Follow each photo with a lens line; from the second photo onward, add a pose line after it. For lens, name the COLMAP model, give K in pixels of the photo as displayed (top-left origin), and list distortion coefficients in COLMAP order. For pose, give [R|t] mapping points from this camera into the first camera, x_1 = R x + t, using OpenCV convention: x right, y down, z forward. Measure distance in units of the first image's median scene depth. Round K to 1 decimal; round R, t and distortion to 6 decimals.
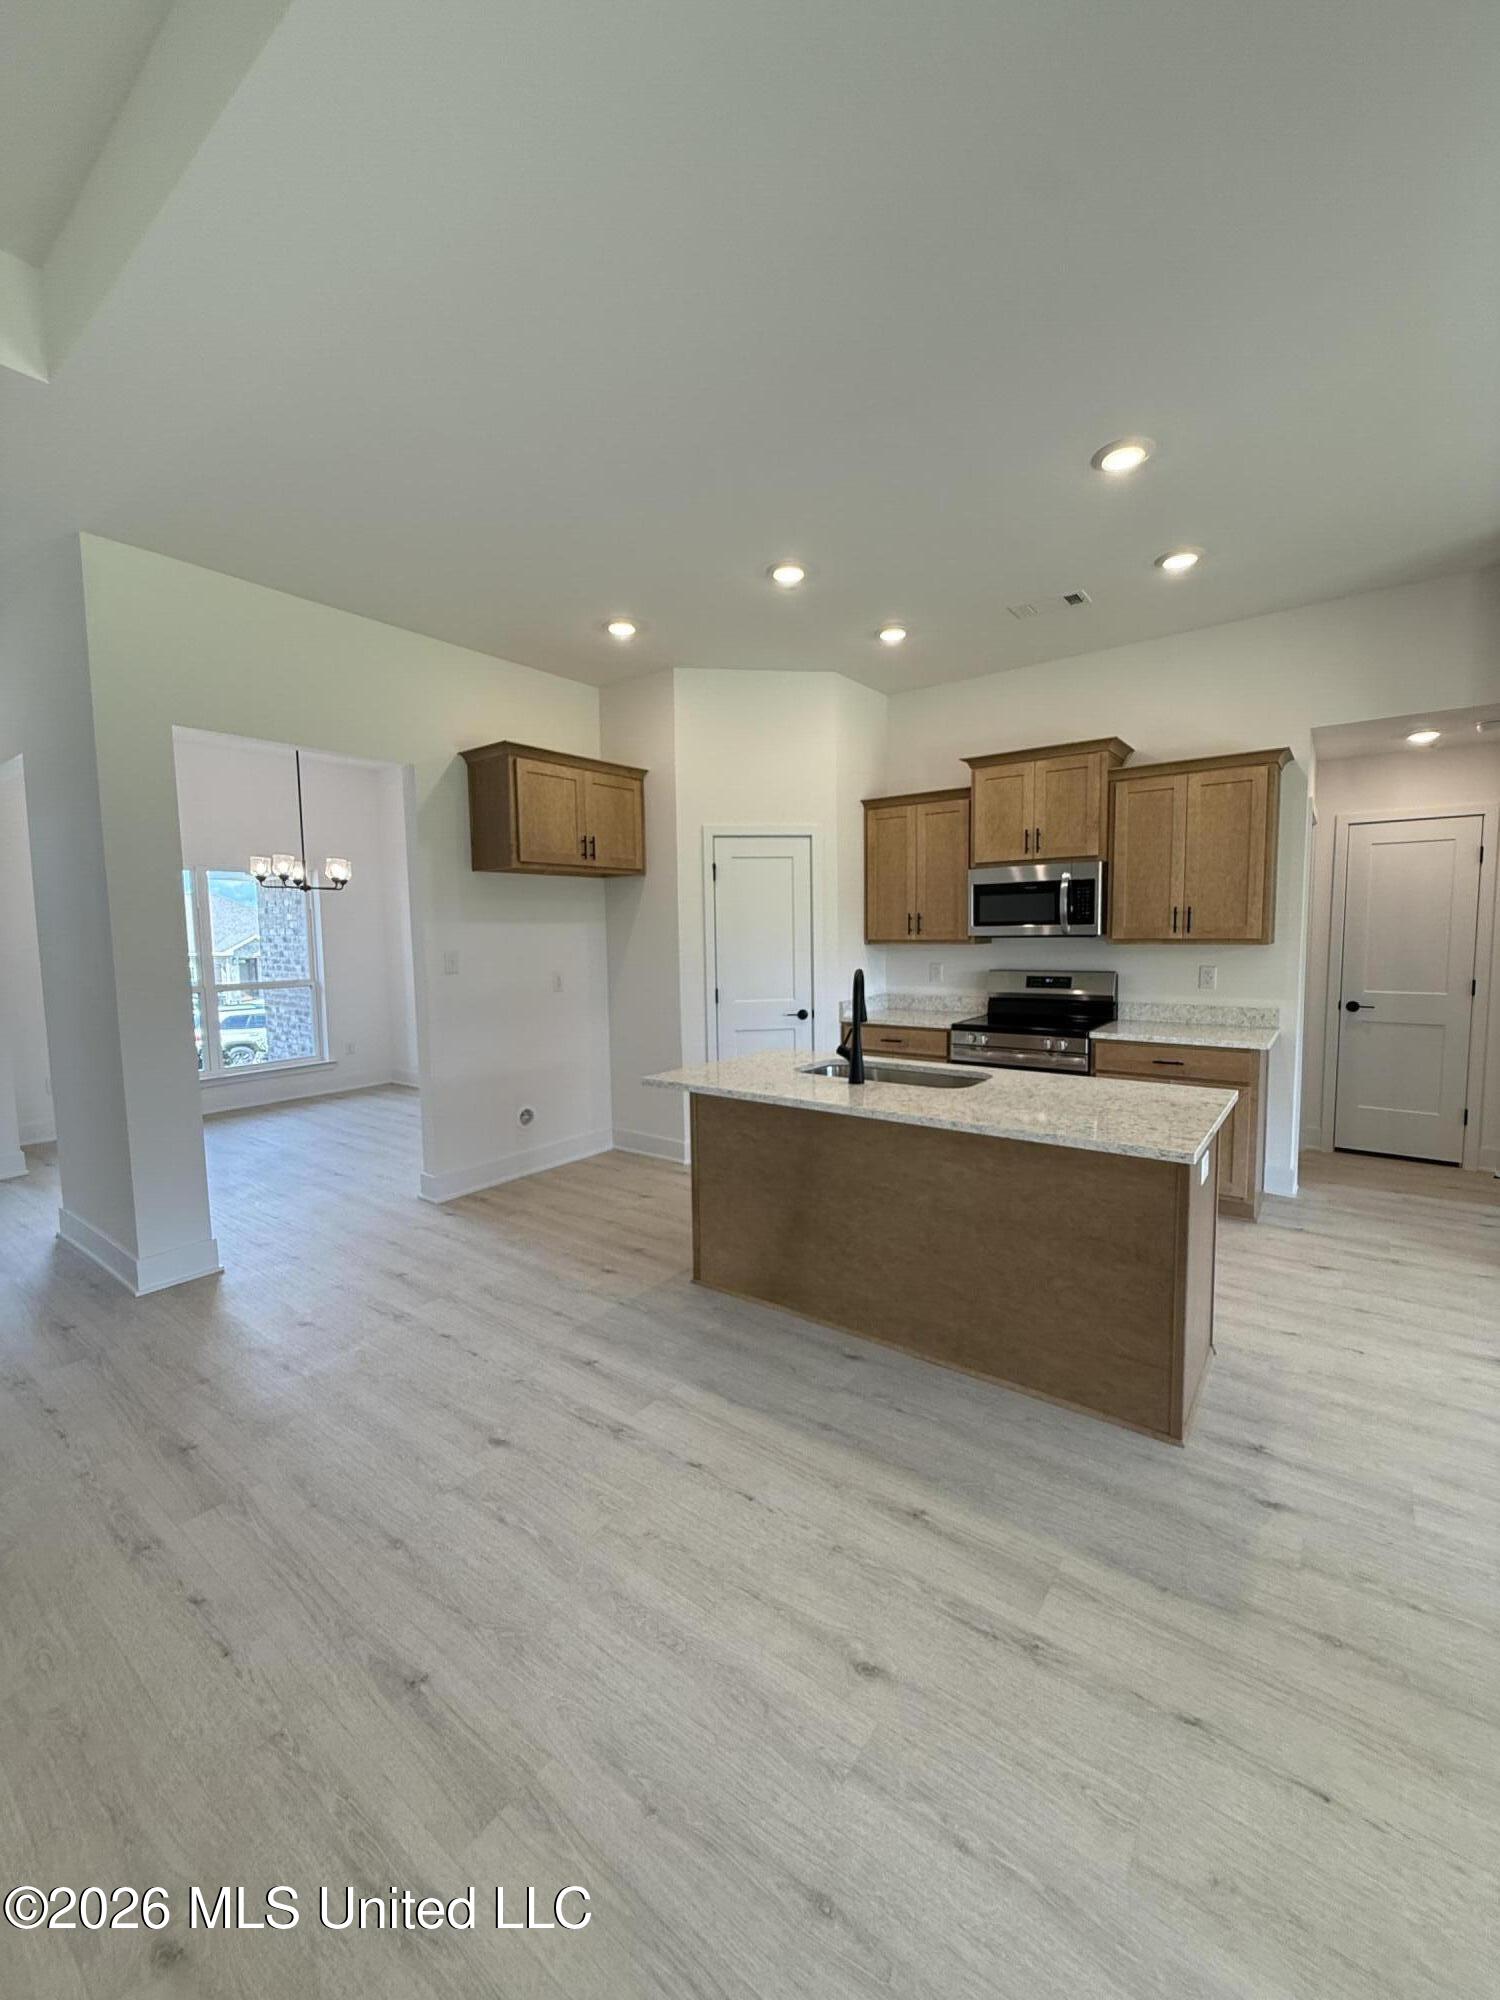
lens RADIAL K [[801.5, 0, 752.1], [0, 801.5, 991.7], [0, 0, 1]] dist [0.000551, 0.000036]
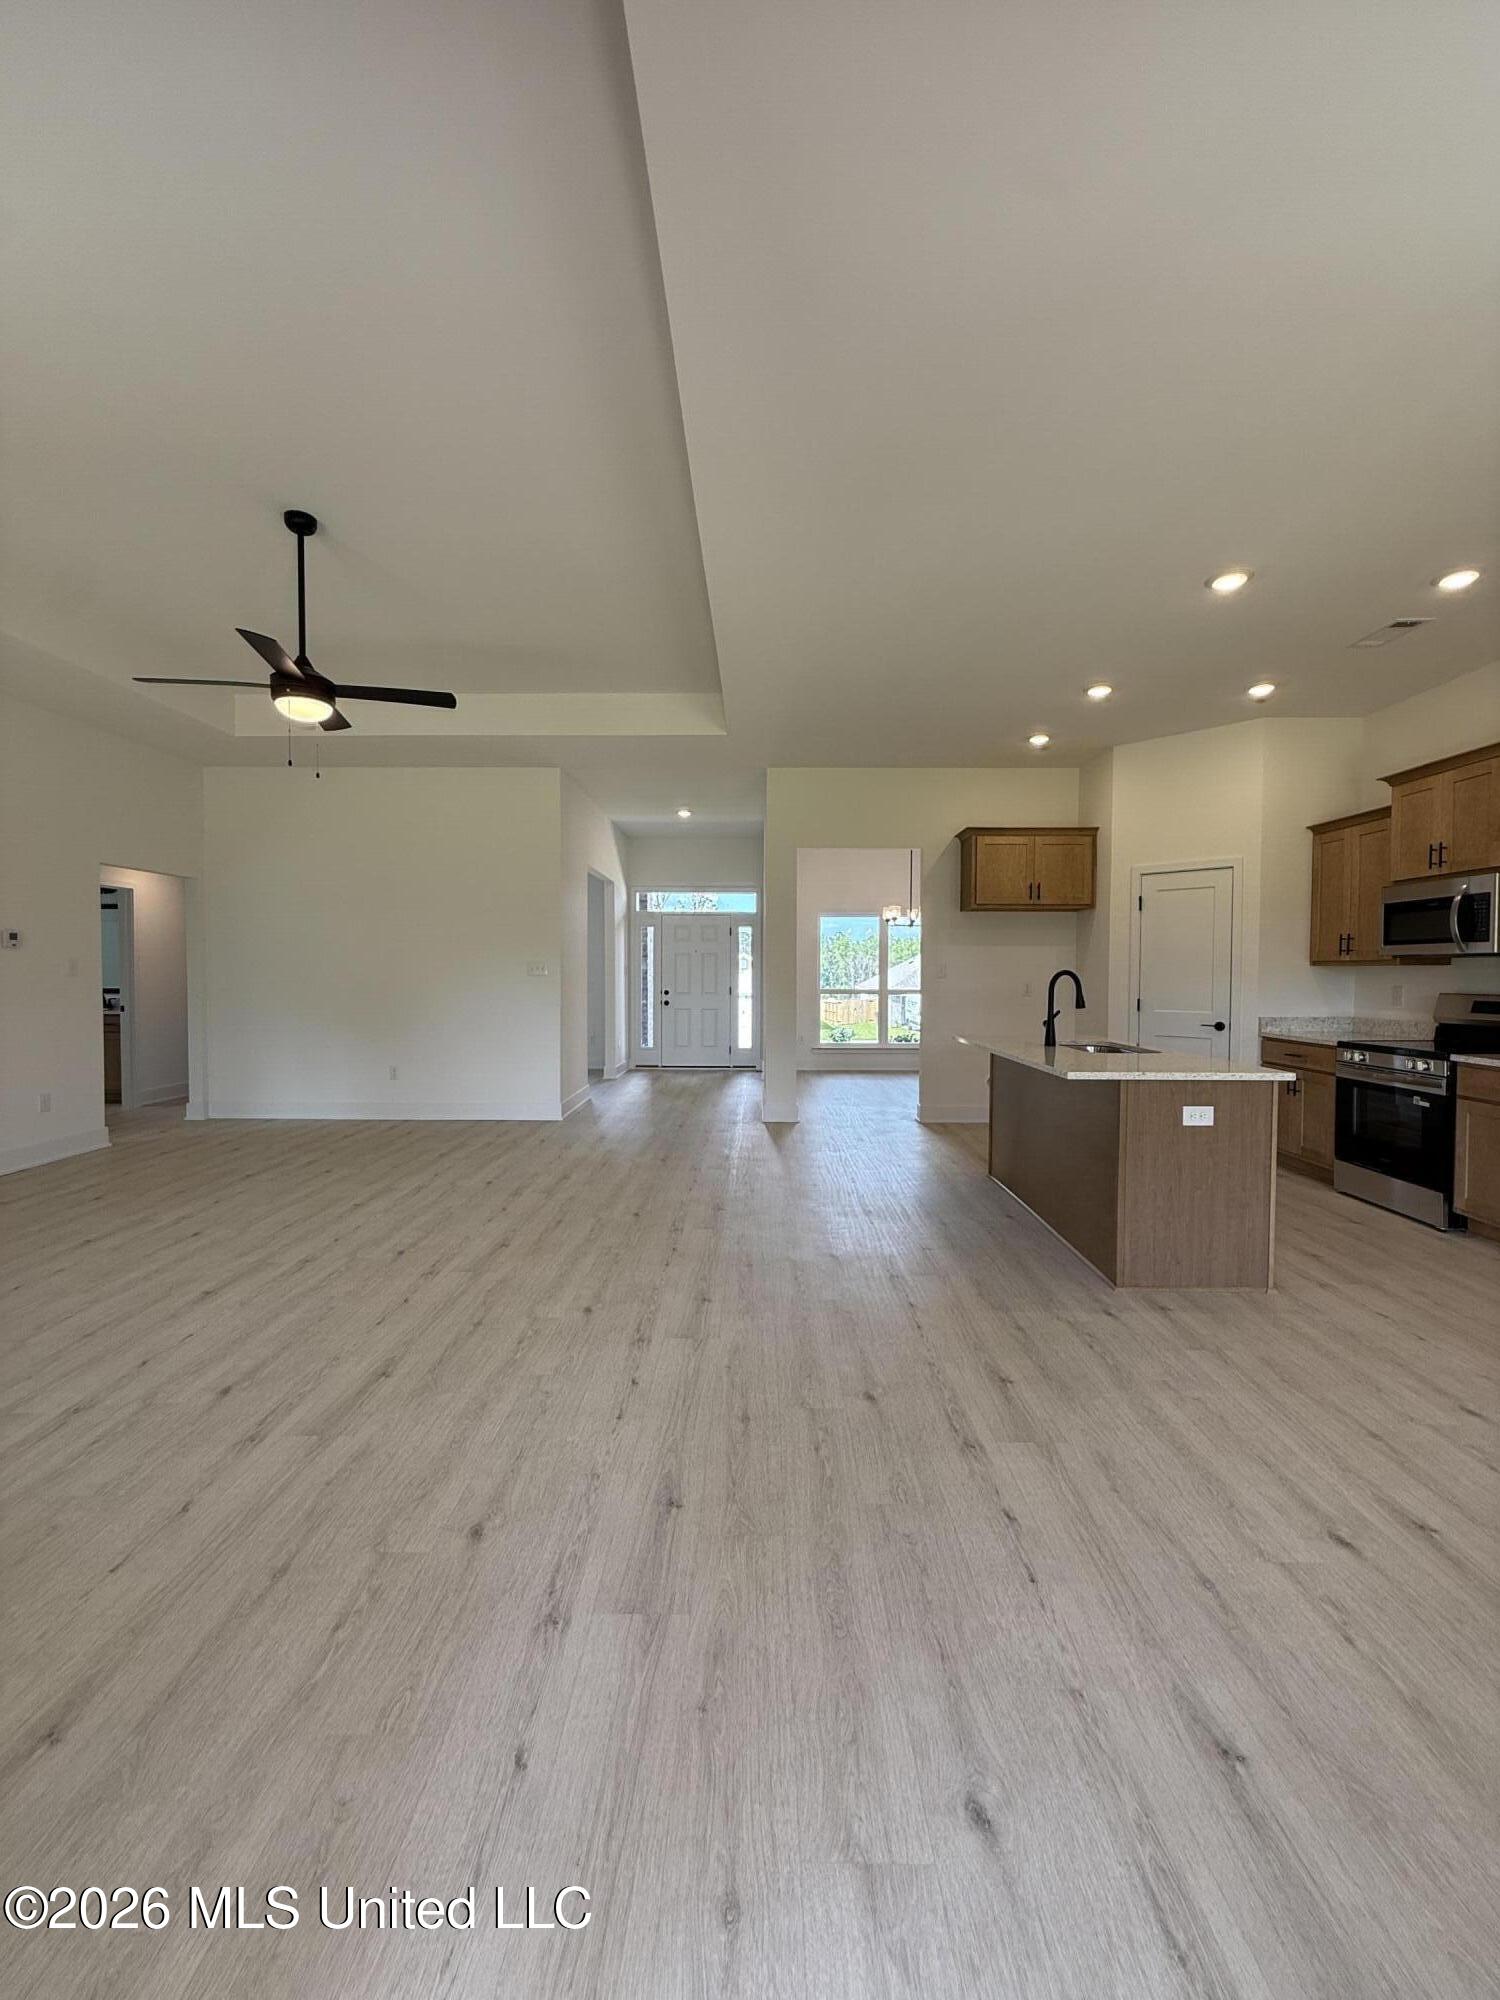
lens RADIAL K [[801.5, 0, 749.5], [0, 801.5, 994.6], [0, 0, 1]] dist [0.000551, 0.000036]
pose [[0.590275, 0.041484, -0.806136, 0.642816], [-0.075849, 0.997110, -0.004227, 0.043379], [0.803631, 0.063640, 0.591716, -0.213252]]
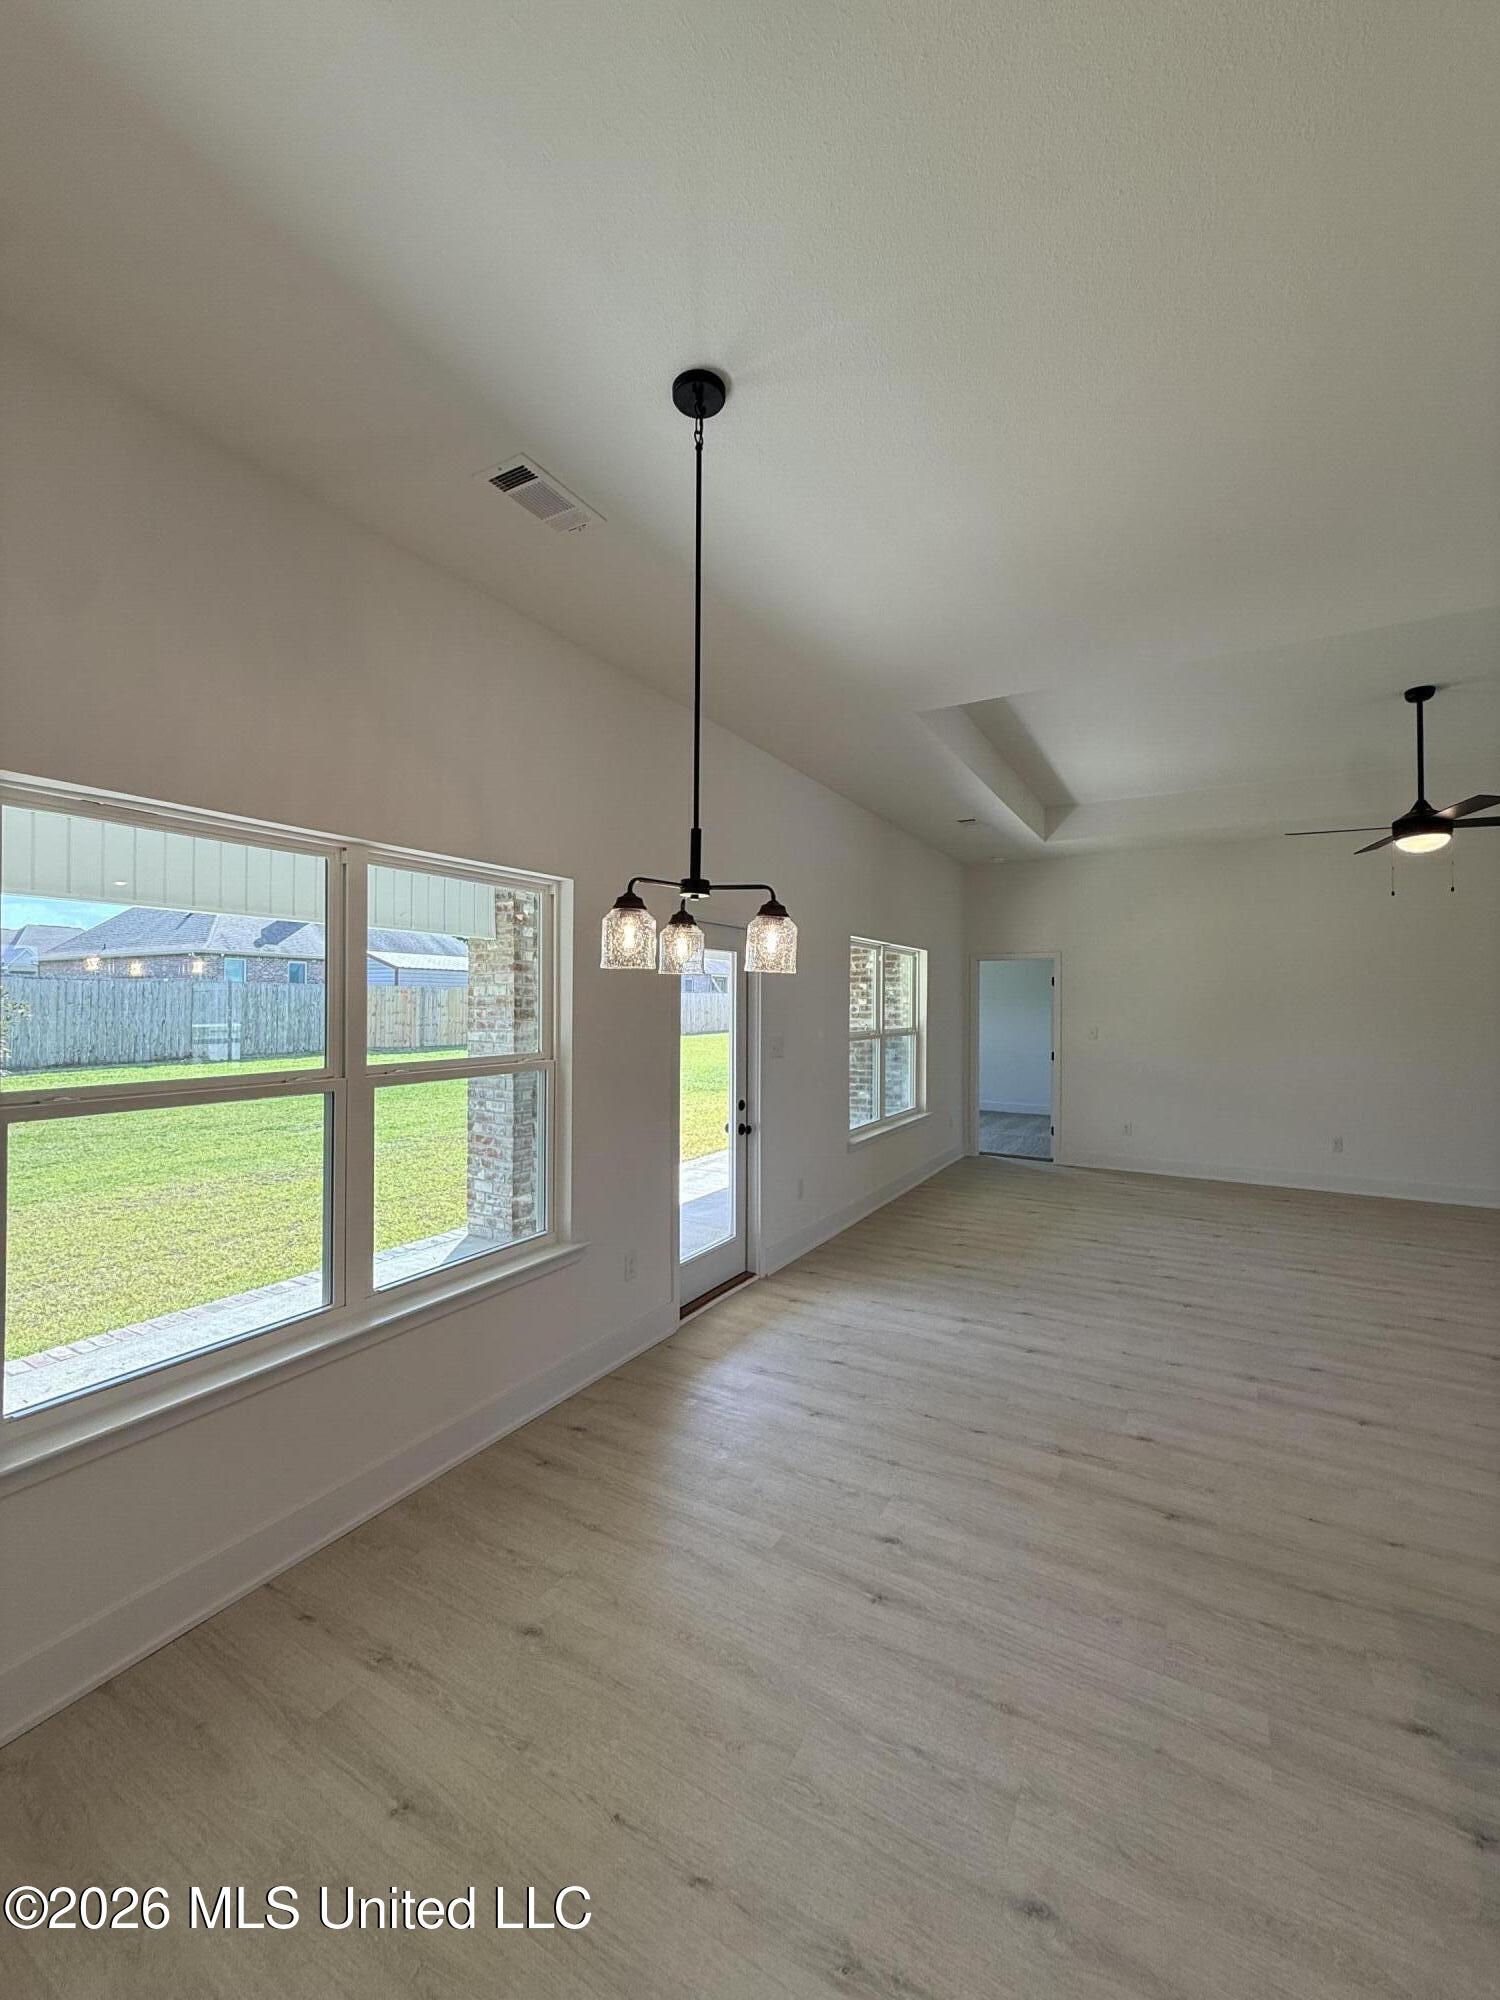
lens RADIAL K [[801.5, 0, 753.8], [0, 801.5, 999.2], [0, 0, 1]] dist [0.000551, 0.000036]
pose [[-0.992324, 0.008965, -0.123343, 0.652224], [-0.000370, 0.997150, 0.075449, -0.093932], [0.123668, 0.074915, -0.989492, 0.763641]]
